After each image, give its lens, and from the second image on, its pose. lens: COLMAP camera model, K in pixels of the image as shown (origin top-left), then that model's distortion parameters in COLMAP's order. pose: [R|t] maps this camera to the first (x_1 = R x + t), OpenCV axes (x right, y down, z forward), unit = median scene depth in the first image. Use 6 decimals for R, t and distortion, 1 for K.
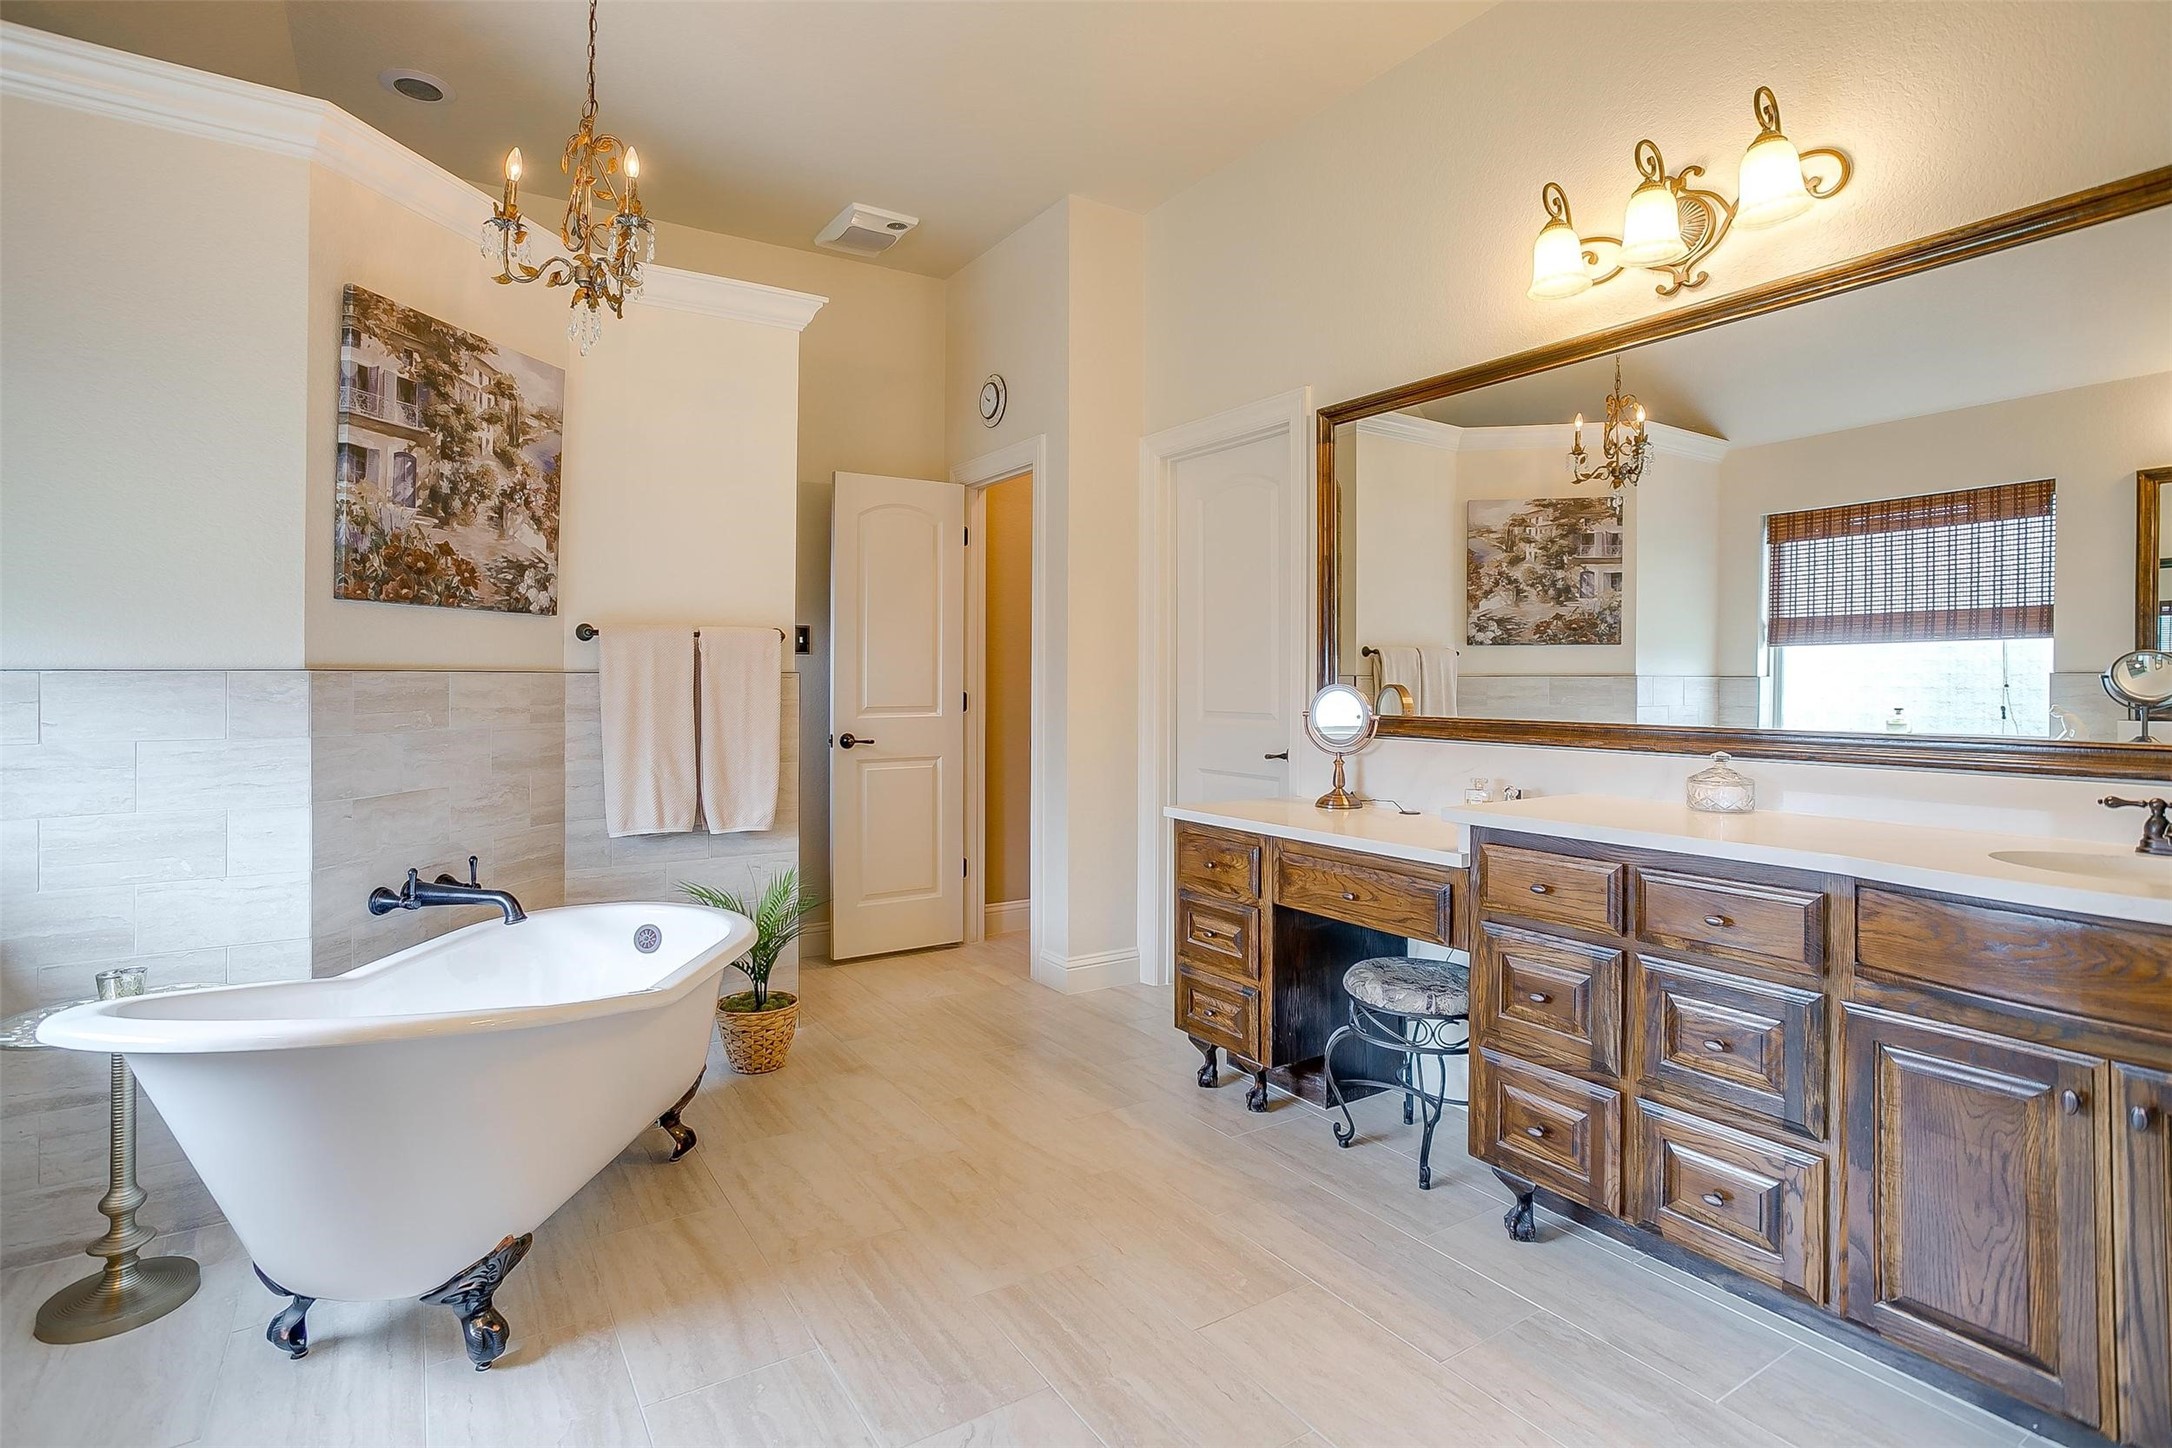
lens RADIAL K [[1054.4, 0, 1065.8], [0, 1054.4, 698.9], [0, 0, 1]] dist [-0.051616, 0.026795]
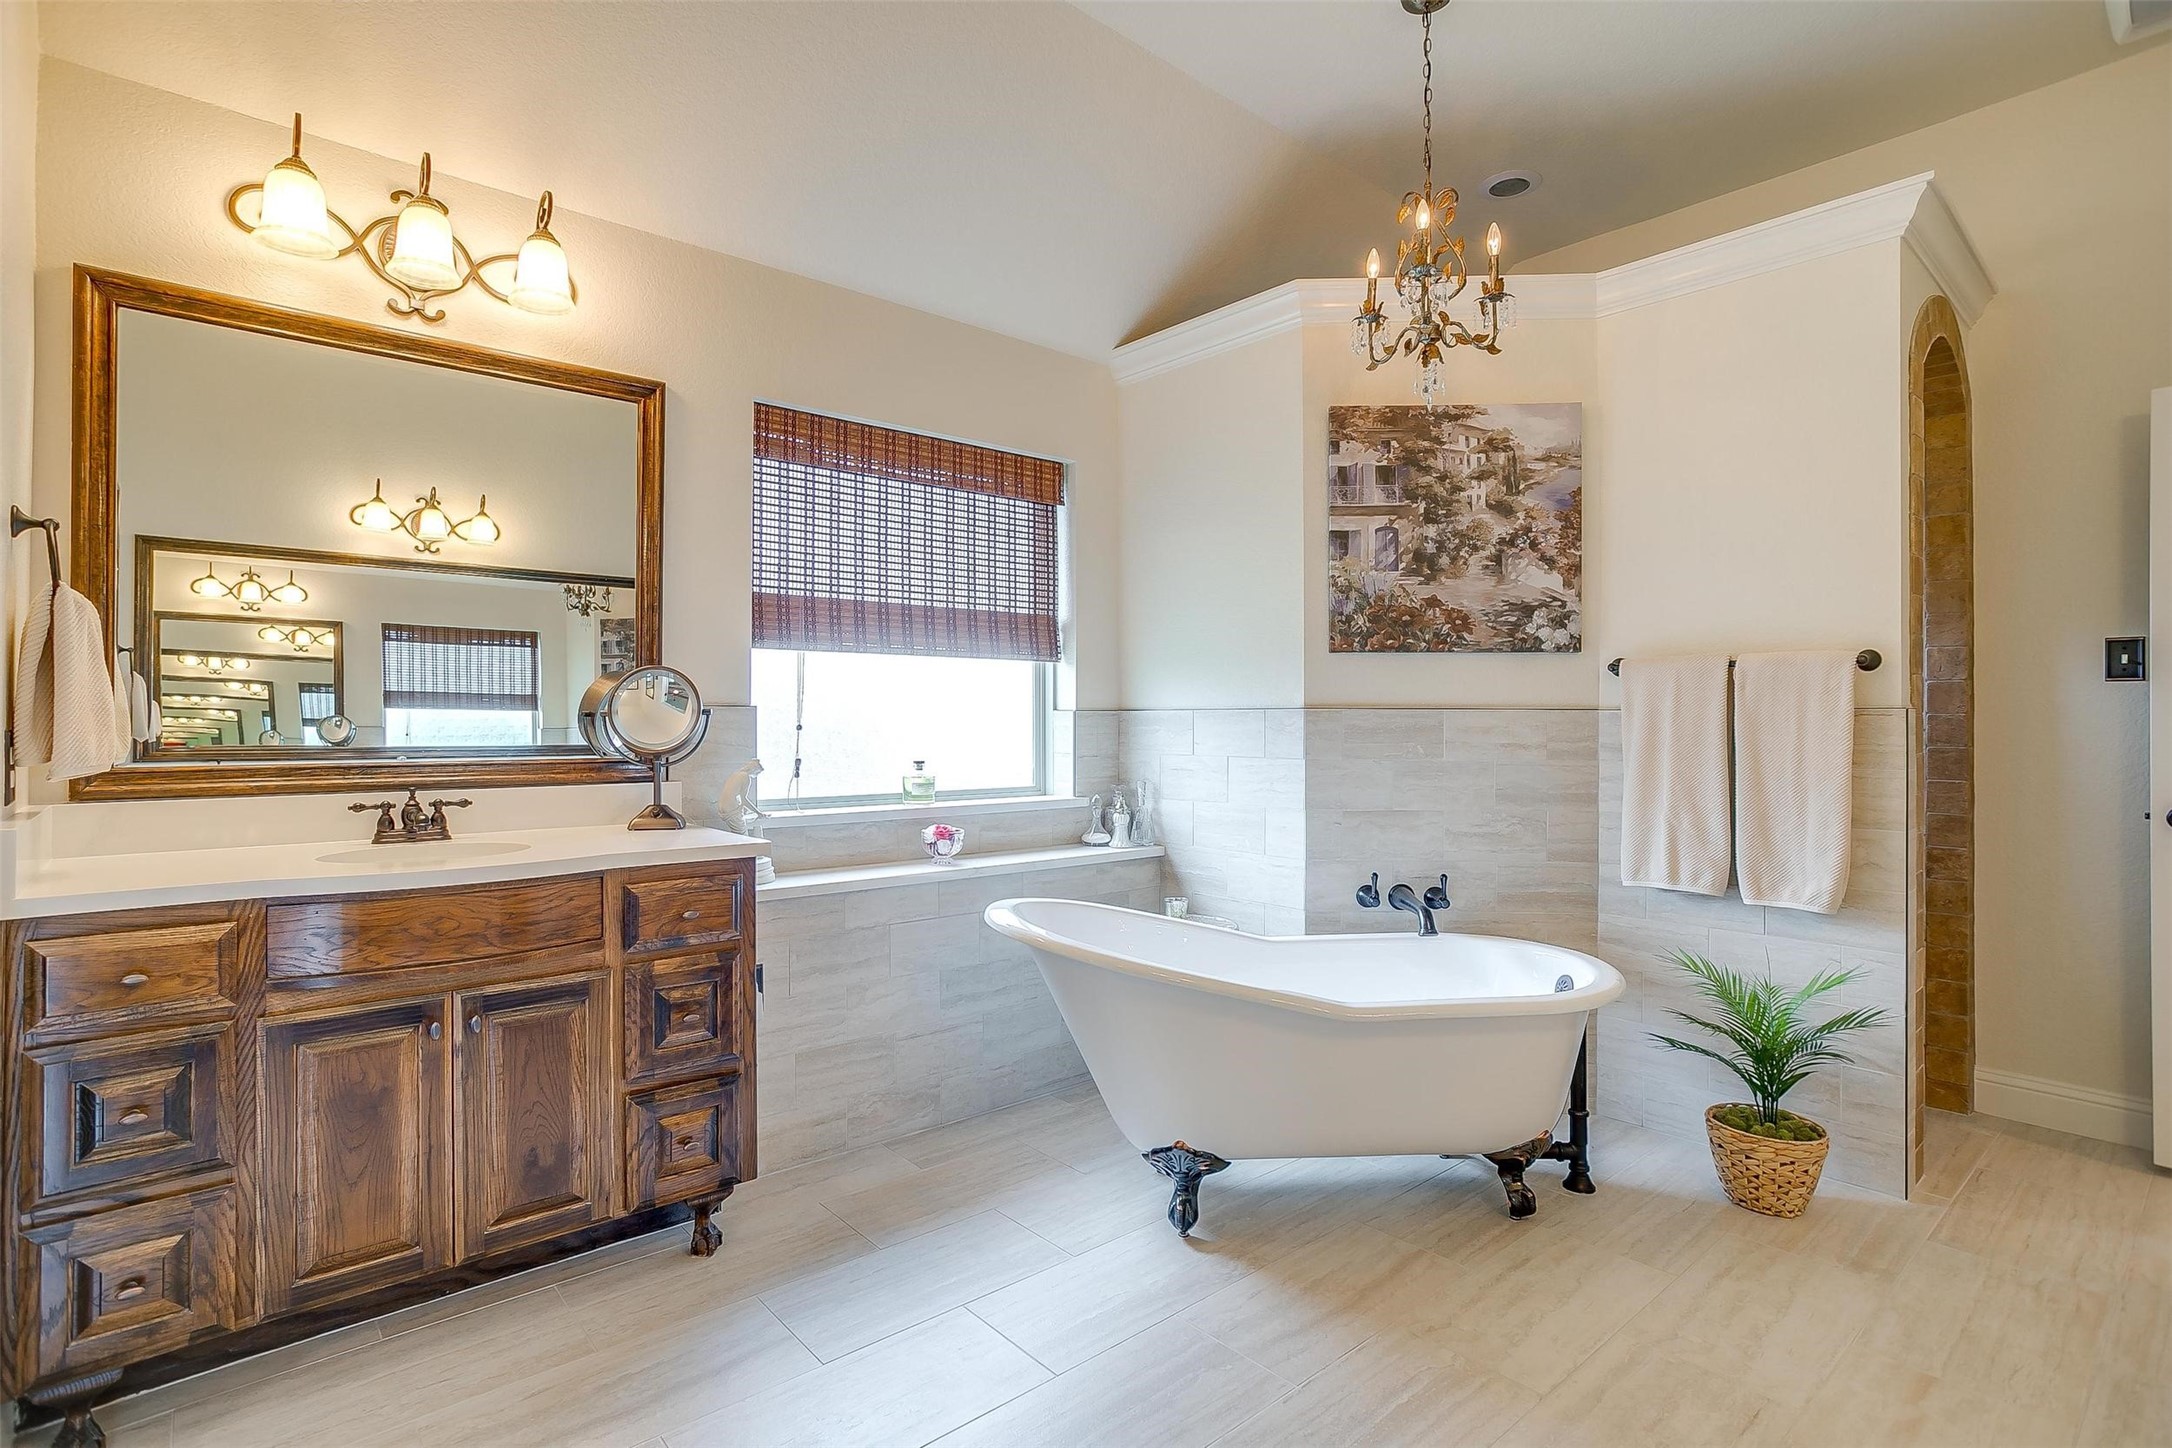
lens RADIAL K [[1041.3, 0, 1062.9], [0, 1041.3, 741.9], [0, 0, 1]] dist [-0.051361, 0.026114]
pose [[0.154389, 0.019907, -0.987810, 0.452678], [-0.023062, 0.999597, 0.016541, 0.000421], [0.987741, 0.020227, 0.154786, 0.412167]]
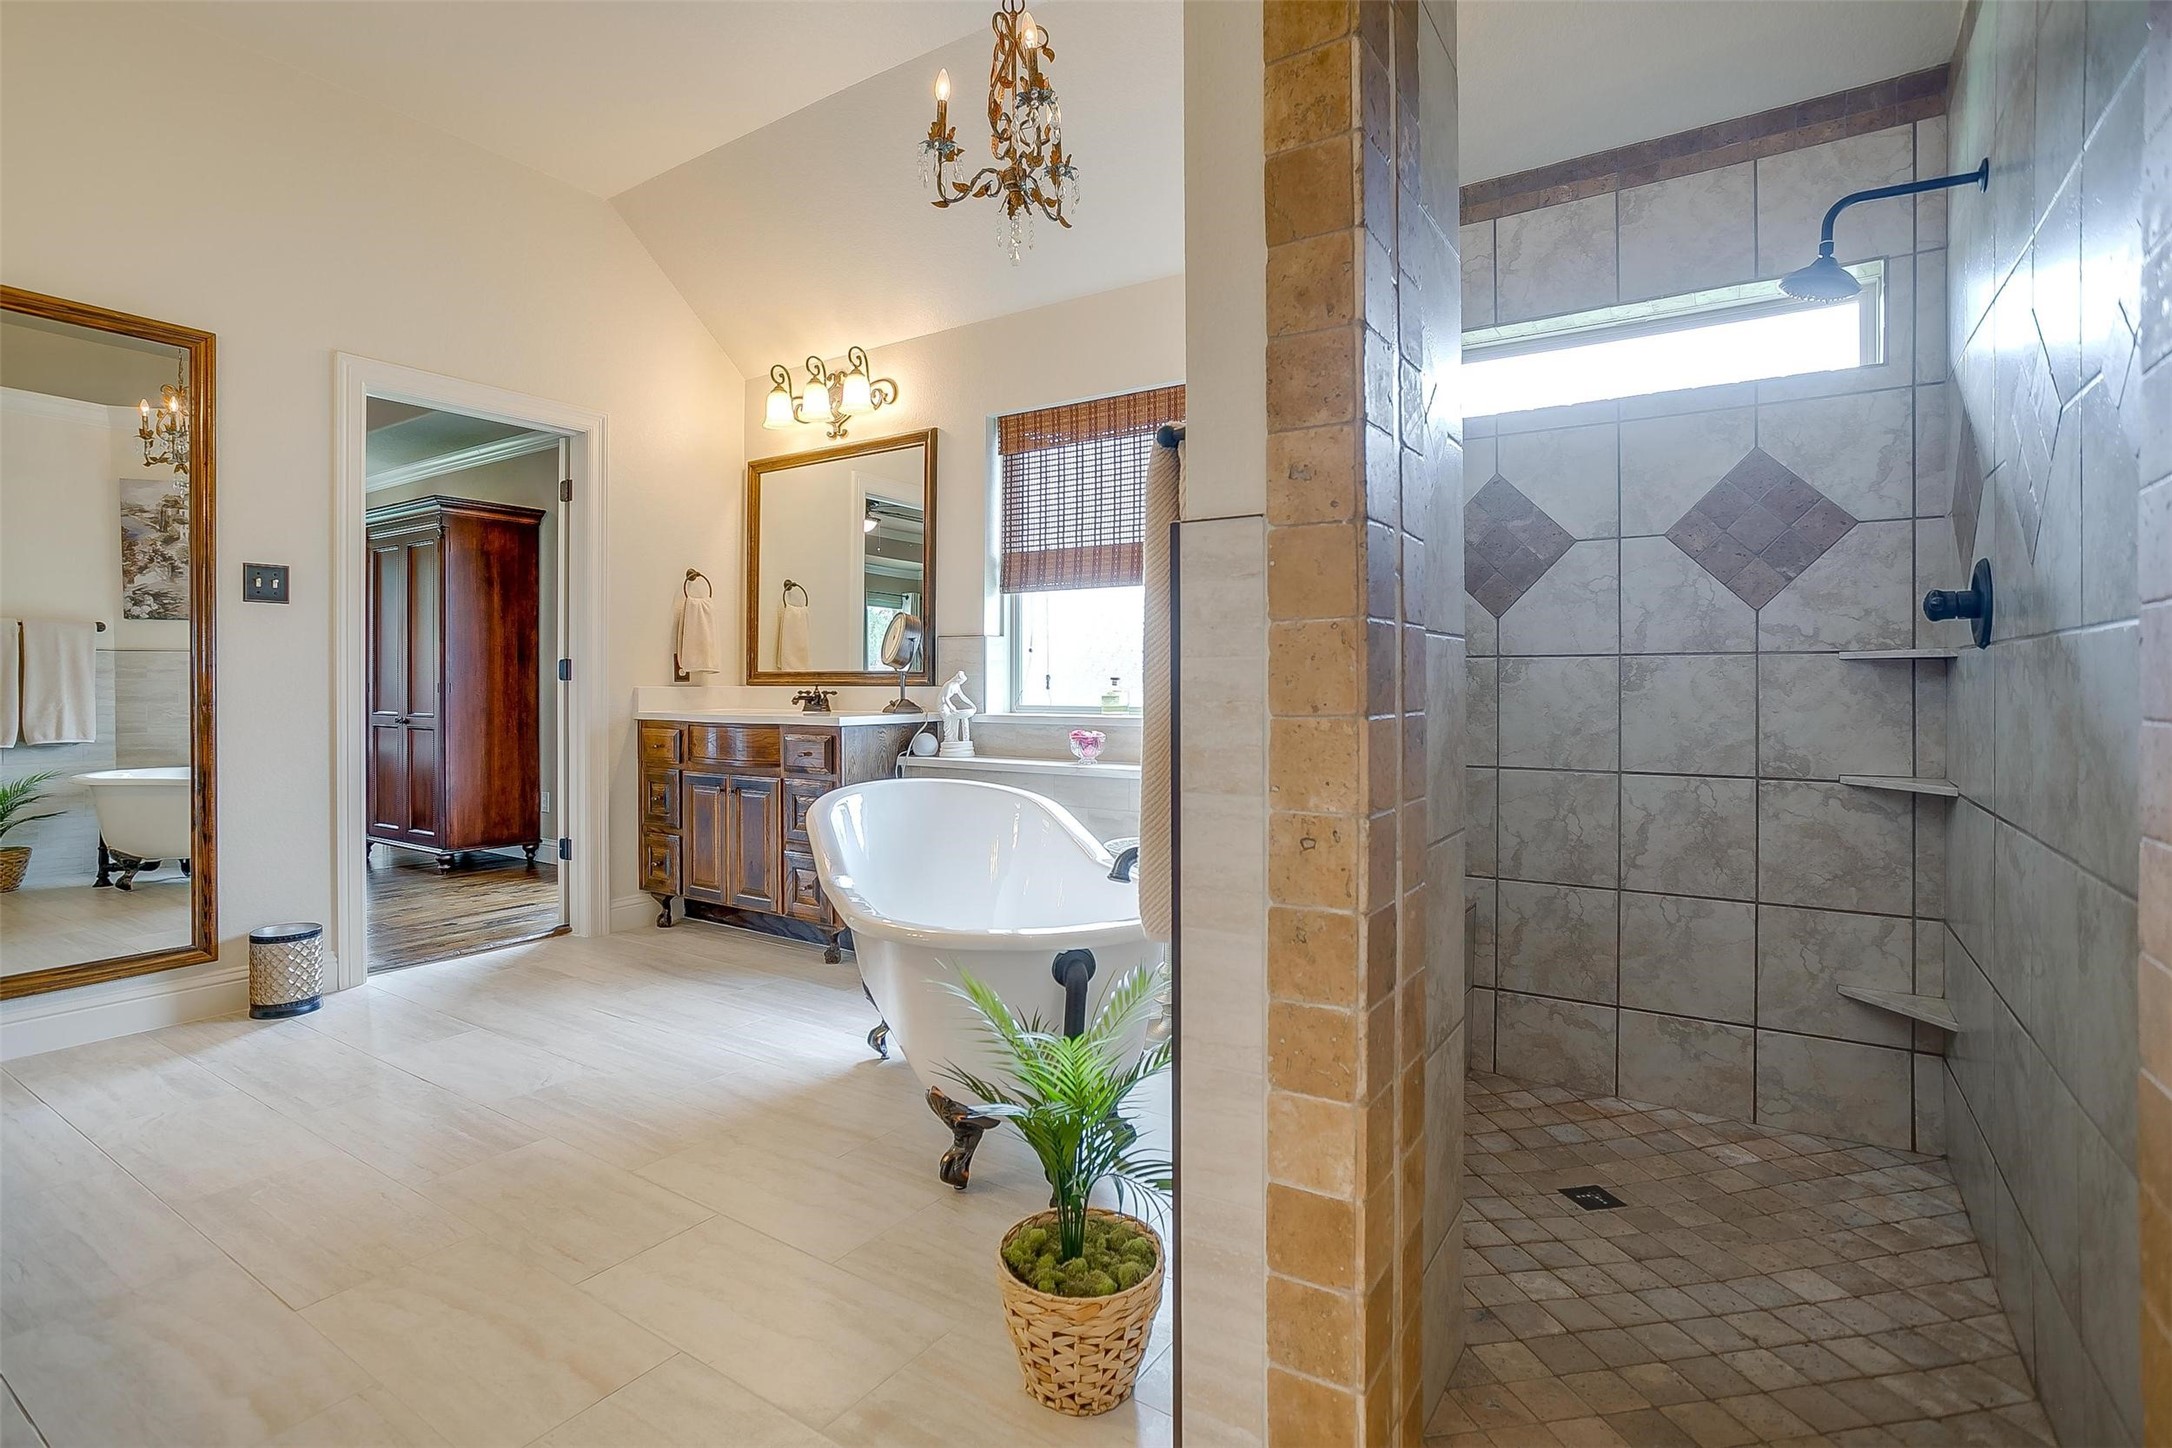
lens RADIAL K [[1054.4, 0, 1065.8], [0, 1054.4, 698.9], [0, 0, 1]] dist [-0.051616, 0.026795]
pose [[-0.907741, 0.001803, -0.419528, -0.107830], [-0.012283, 0.999448, 0.030873, 0.031845], [0.419352, 0.033178, -0.907217, 1.682549]]
